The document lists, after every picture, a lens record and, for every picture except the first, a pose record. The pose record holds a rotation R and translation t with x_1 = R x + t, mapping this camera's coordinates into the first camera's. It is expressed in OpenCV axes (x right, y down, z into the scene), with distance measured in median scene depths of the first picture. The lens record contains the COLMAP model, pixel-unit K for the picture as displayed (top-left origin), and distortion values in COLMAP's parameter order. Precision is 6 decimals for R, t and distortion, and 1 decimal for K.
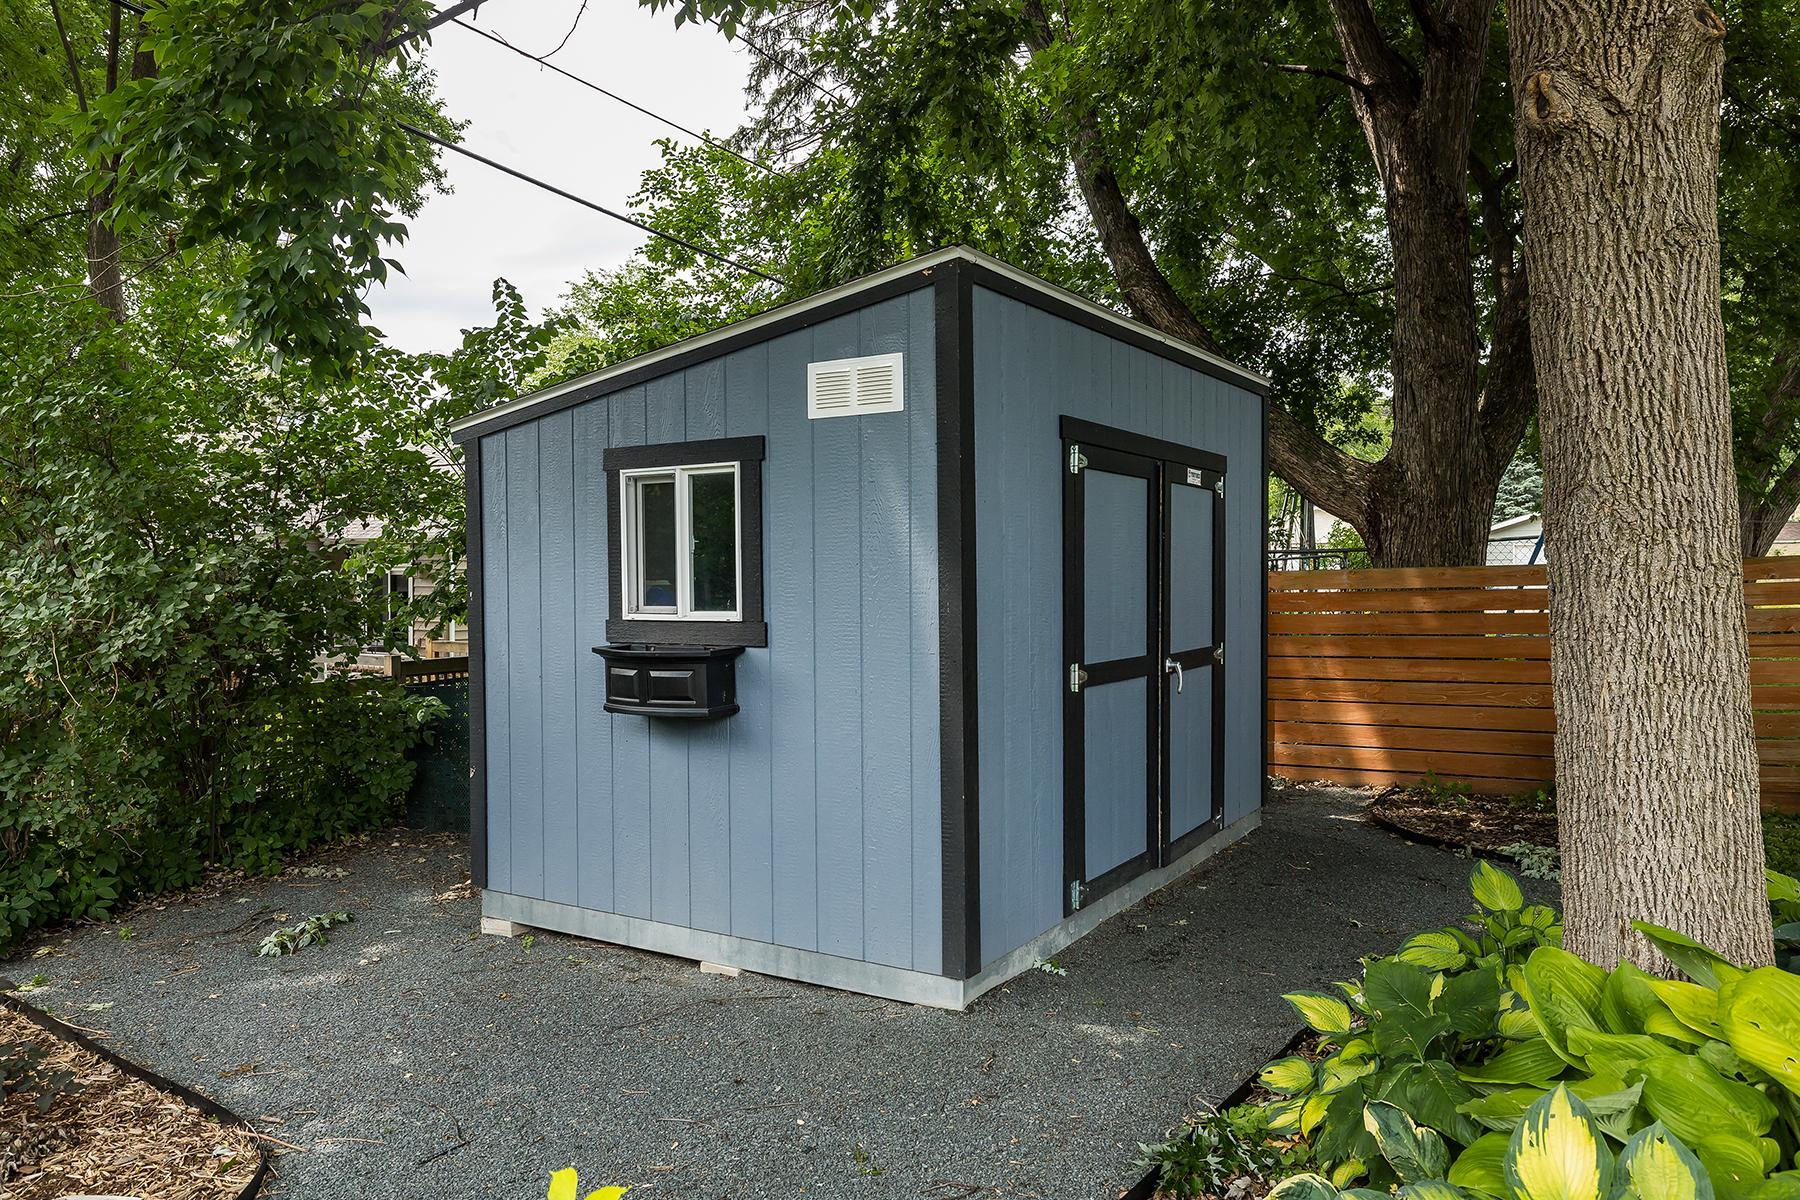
lens RADIAL K [[1308.8, 0, 900.0], [0, 1308.8, 600.0], [0, 0, 1]] dist [-0.000476, -0.000126]
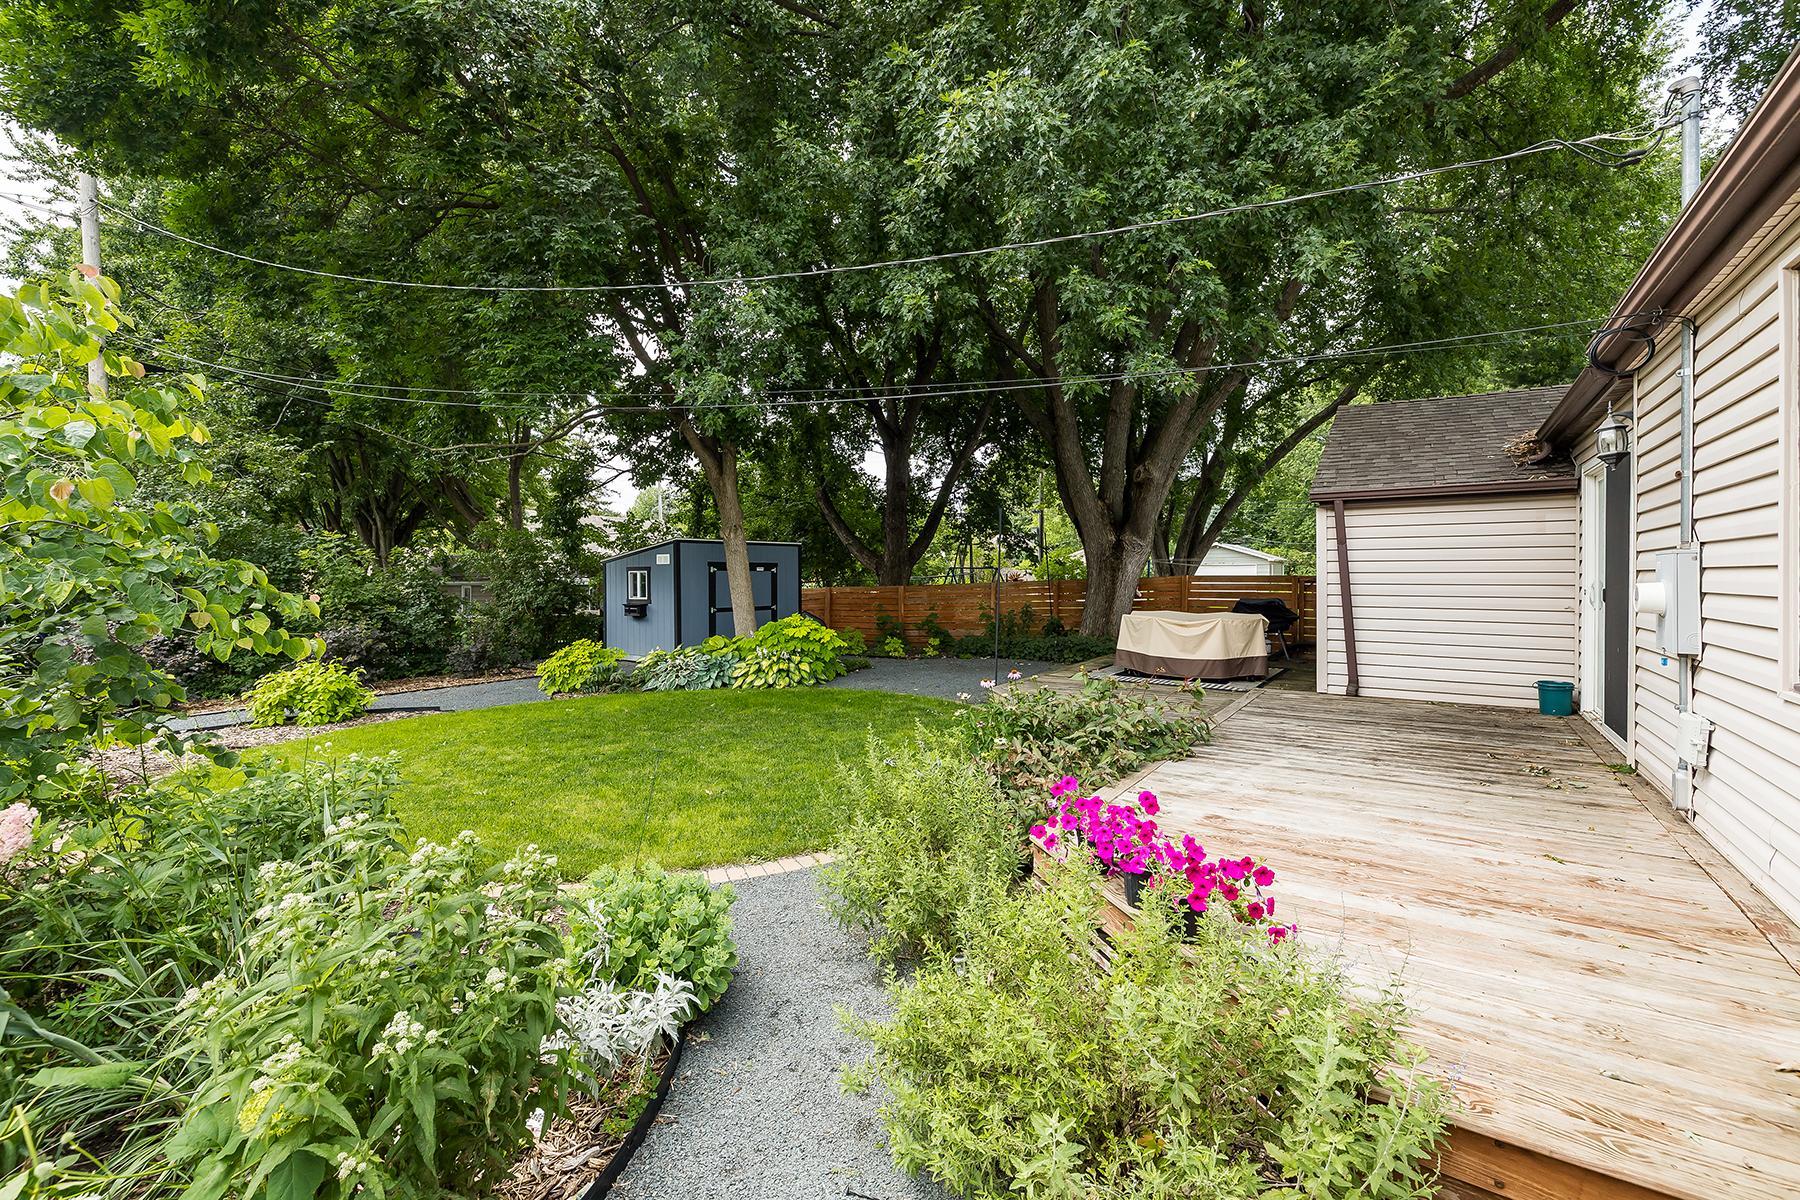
lens RADIAL K [[784.0, 0, 900.5], [0, 784.0, 580.0], [0, 0, 1]] dist [0.000136, 0.000006]
pose [[0.999097, 0.003423, -0.042352, 1.001817], [-0.003961, 0.999913, -0.012615, -0.026225], [0.042305, 0.012771, 0.999023, -2.096403]]
